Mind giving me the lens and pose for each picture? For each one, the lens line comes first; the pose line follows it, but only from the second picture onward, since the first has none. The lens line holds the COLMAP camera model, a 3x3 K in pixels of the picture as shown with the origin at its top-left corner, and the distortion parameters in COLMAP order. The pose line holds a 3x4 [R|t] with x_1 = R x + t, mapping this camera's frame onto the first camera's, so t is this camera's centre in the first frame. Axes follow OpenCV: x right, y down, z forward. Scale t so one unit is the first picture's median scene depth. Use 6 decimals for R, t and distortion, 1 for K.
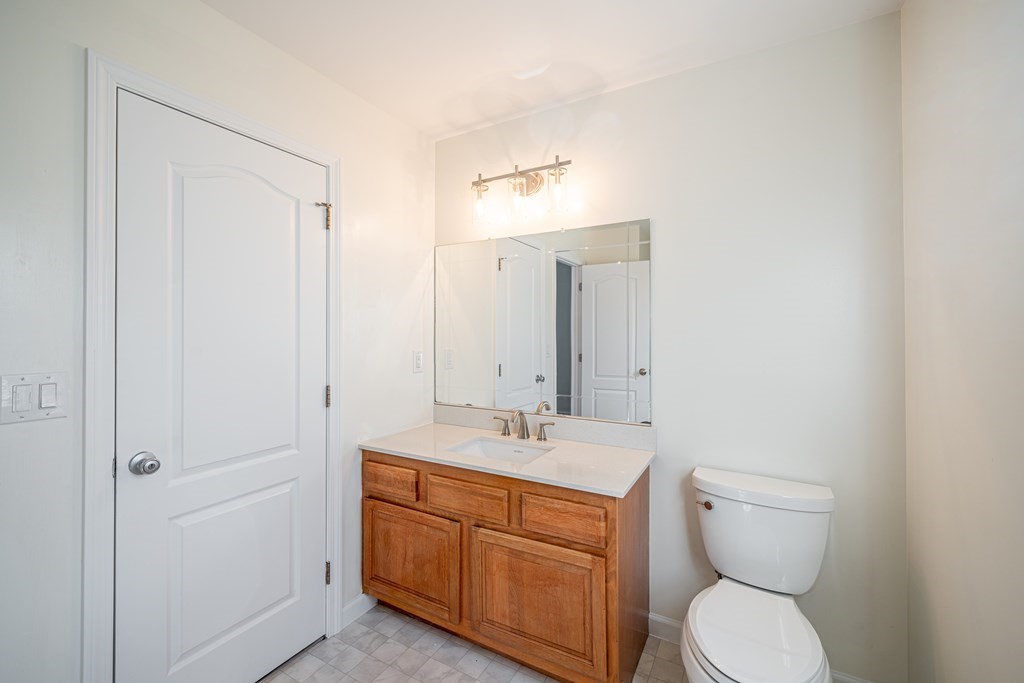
lens RADIAL K [[422.8, 0, 509.7], [0, 422.8, 327.7], [0, 0, 1]] dist [0.002785, -0.000902]
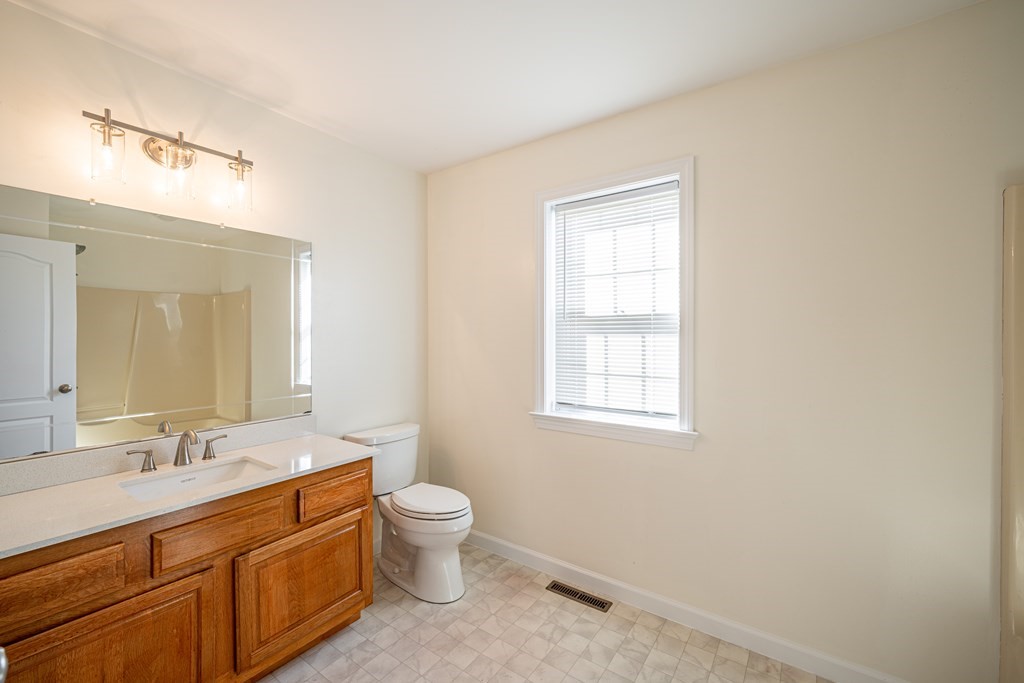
lens RADIAL K [[422.8, 0, 509.7], [0, 422.8, 327.7], [0, 0, 1]] dist [0.002785, -0.000902]
pose [[0.108825, 0.019494, 0.993870, -0.924885], [-0.012417, 0.999756, -0.018250, 0.000600], [-0.993983, -0.010355, 0.109041, 0.352681]]
